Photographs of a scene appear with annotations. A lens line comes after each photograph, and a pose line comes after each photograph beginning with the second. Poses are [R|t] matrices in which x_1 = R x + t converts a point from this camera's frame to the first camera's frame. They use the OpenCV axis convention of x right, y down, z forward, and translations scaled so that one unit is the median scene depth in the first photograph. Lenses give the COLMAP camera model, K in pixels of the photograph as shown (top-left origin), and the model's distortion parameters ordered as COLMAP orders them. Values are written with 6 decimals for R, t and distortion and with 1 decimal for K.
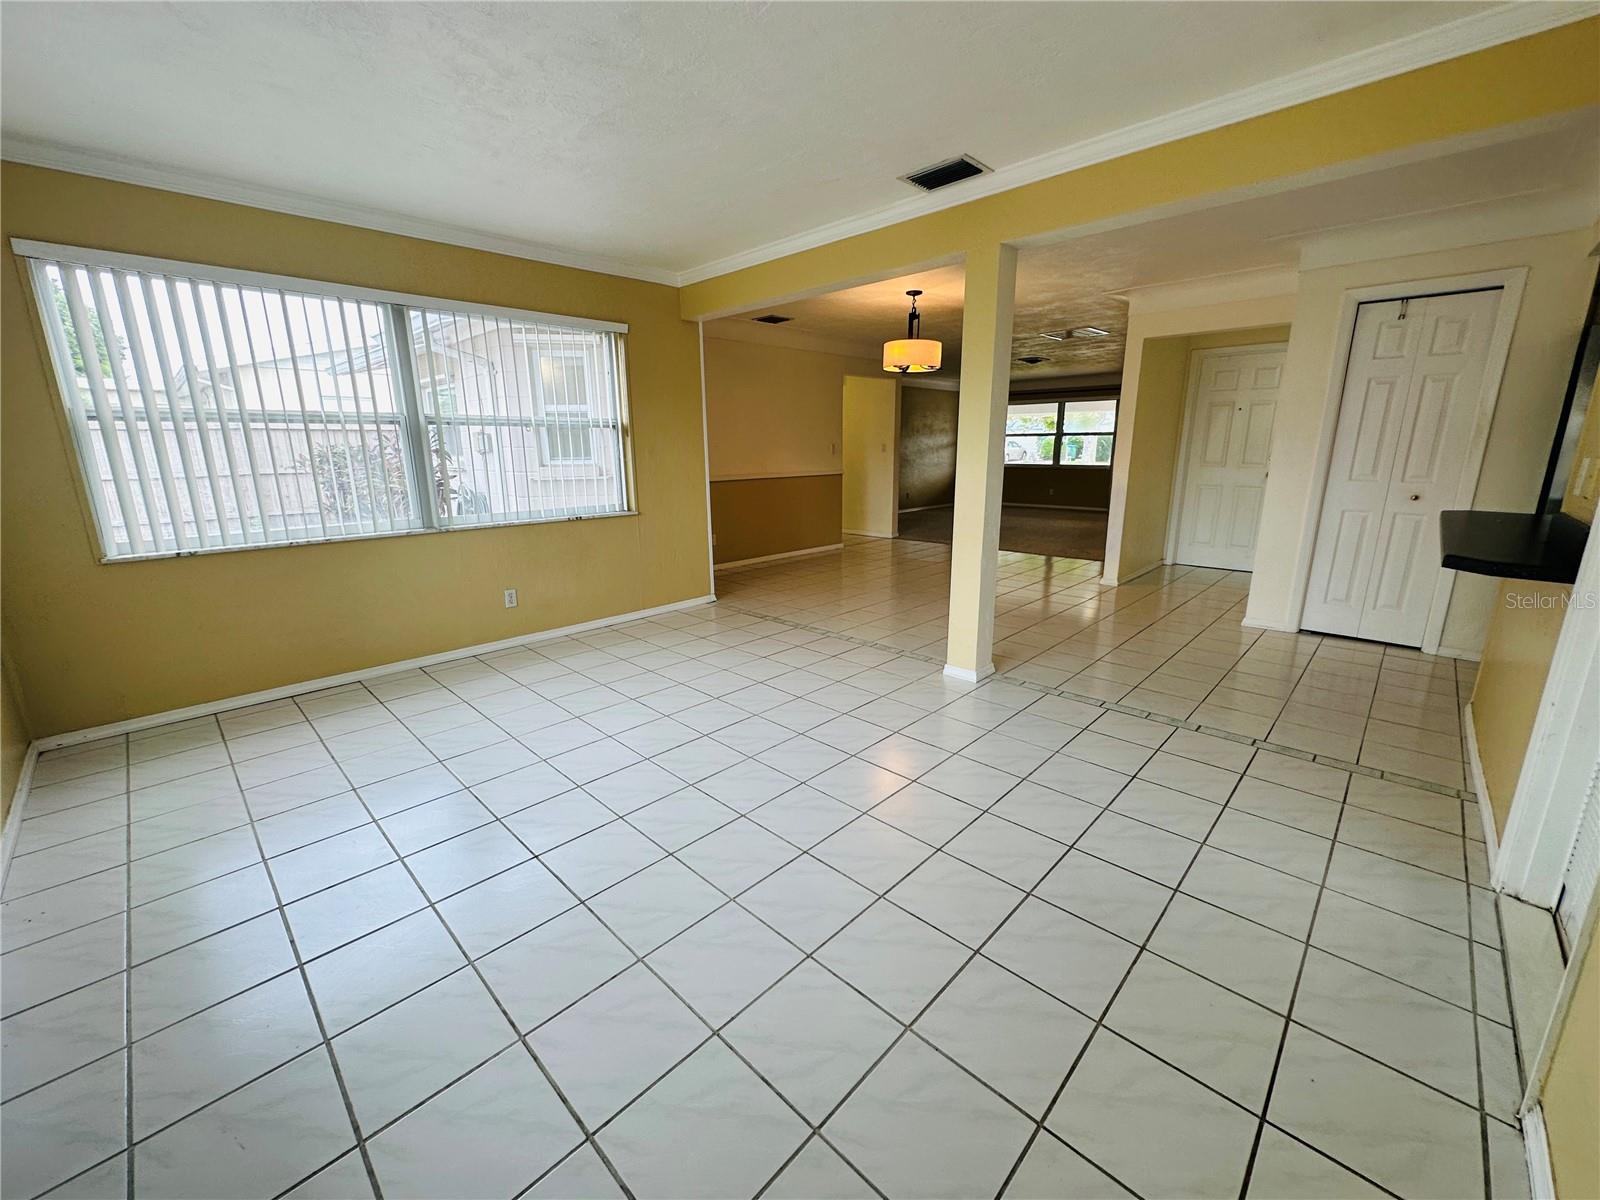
lens RADIAL K [[639.0, 0, 801.6], [0, 639.0, 602.5], [0, 0, 1]] dist [-0.003297, 0.000645]
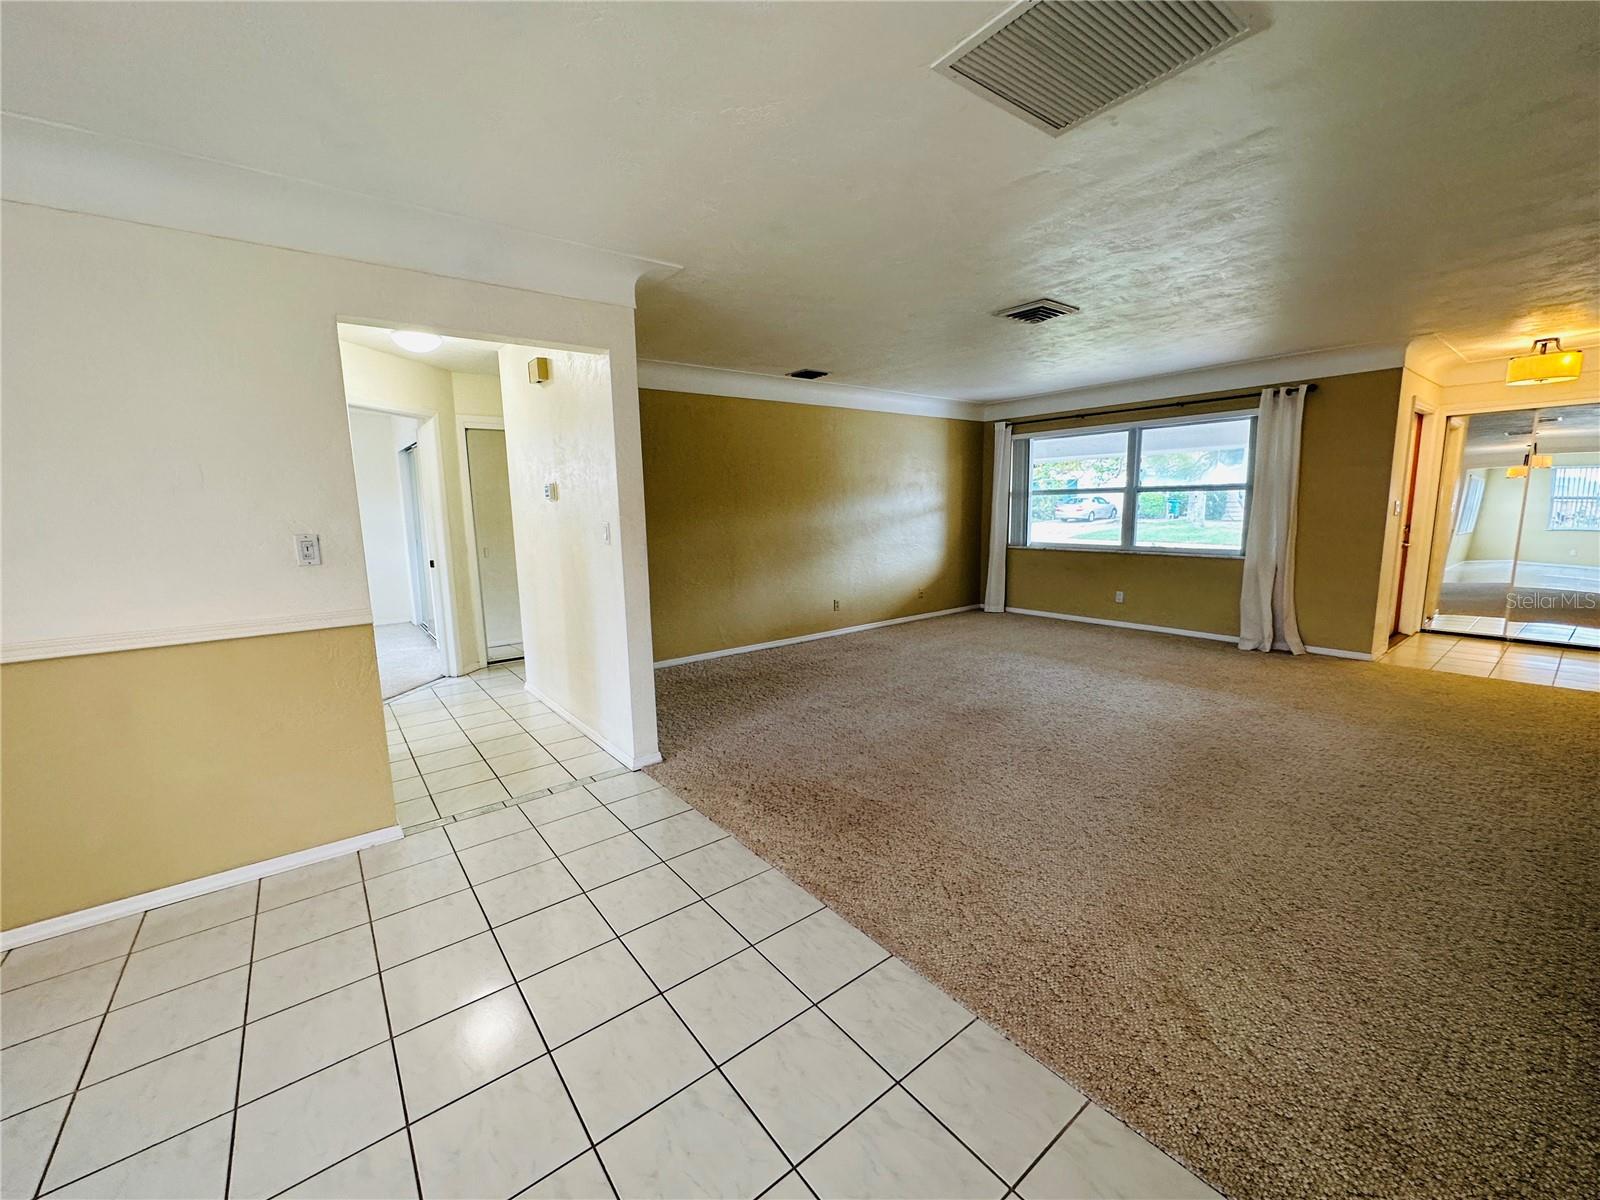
lens RADIAL K [[639.0, 0, 800.3], [0, 639.0, 596.2], [0, 0, 1]] dist [-0.003297, 0.000645]
pose [[0.990354, 0.006487, -0.138405, 0.611725], [-0.019885, 0.995217, -0.095639, -0.356675], [0.137123, 0.097468, 0.985747, 1.340611]]
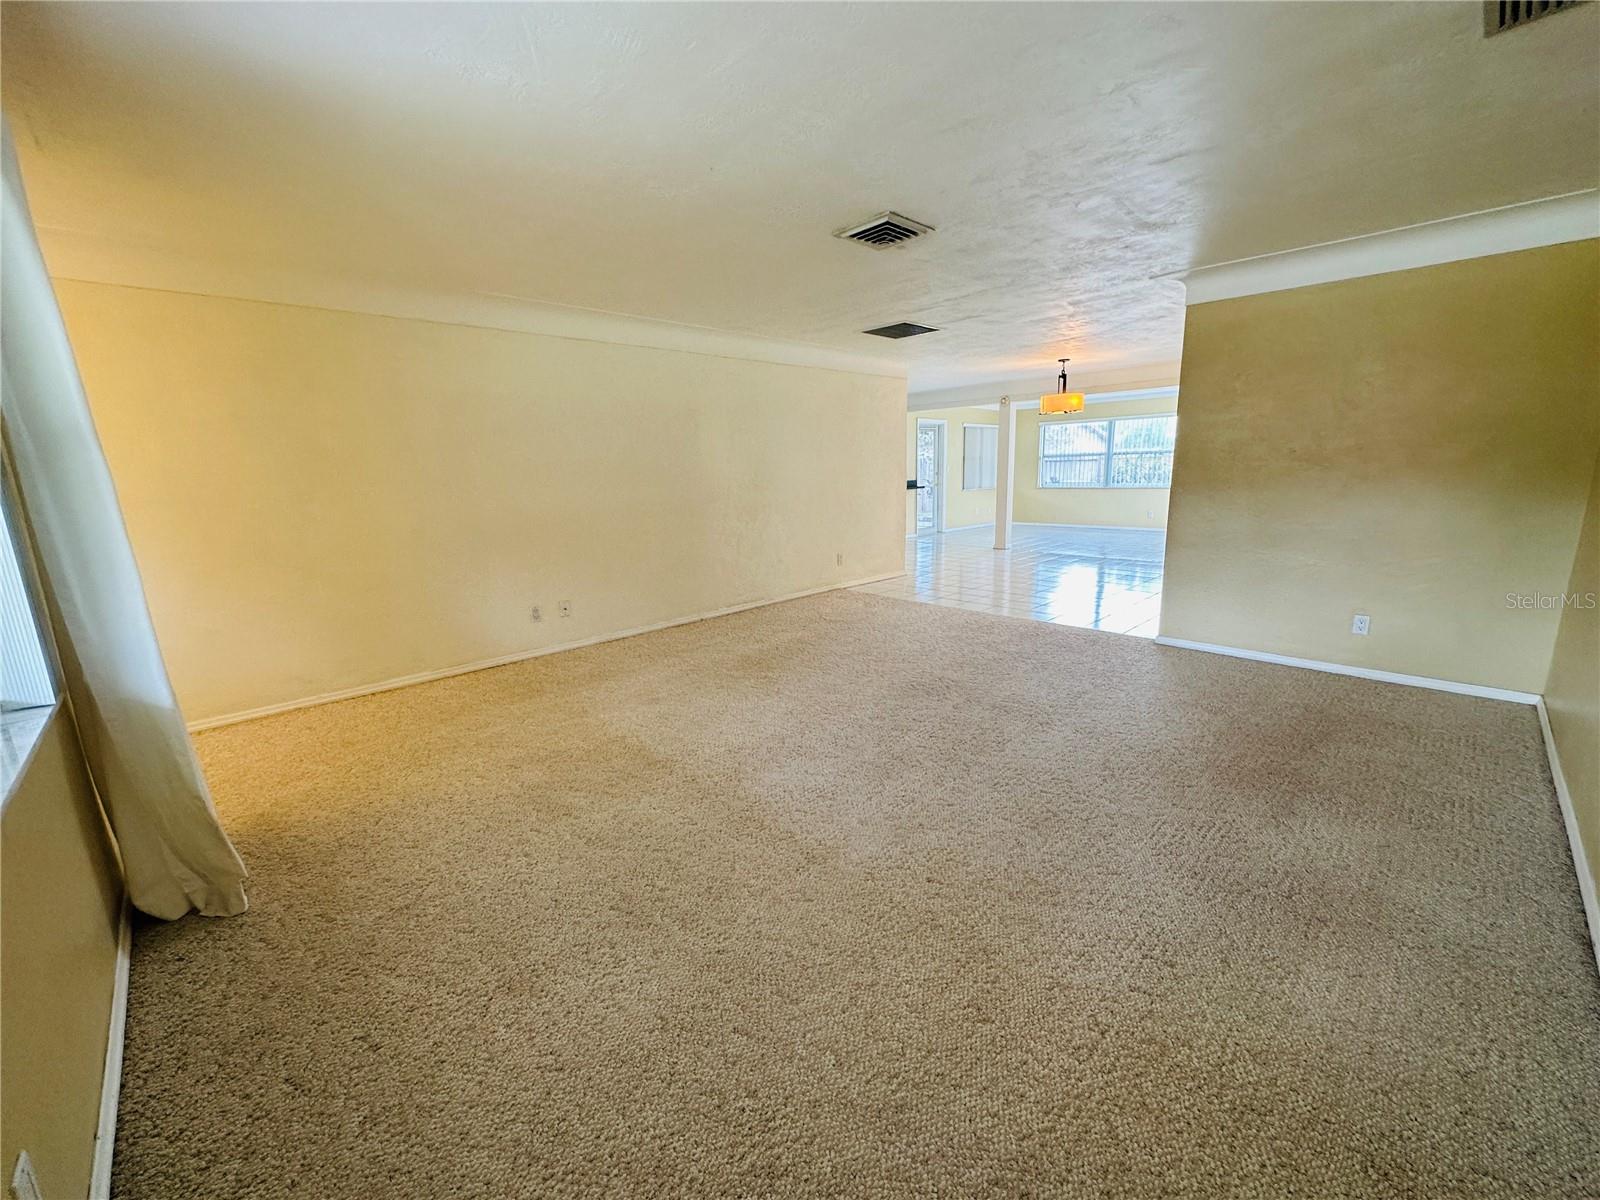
lens RADIAL K [[639.0, 0, 796.7], [0, 639.0, 596.4], [0, 0, 1]] dist [-0.003297, 0.000645]
pose [[-0.998753, 0.026780, 0.042128, 0.899493], [0.042273, 0.902573, 0.428456, -0.797065], [-0.026550, 0.429703, -0.902580, 3.126500]]
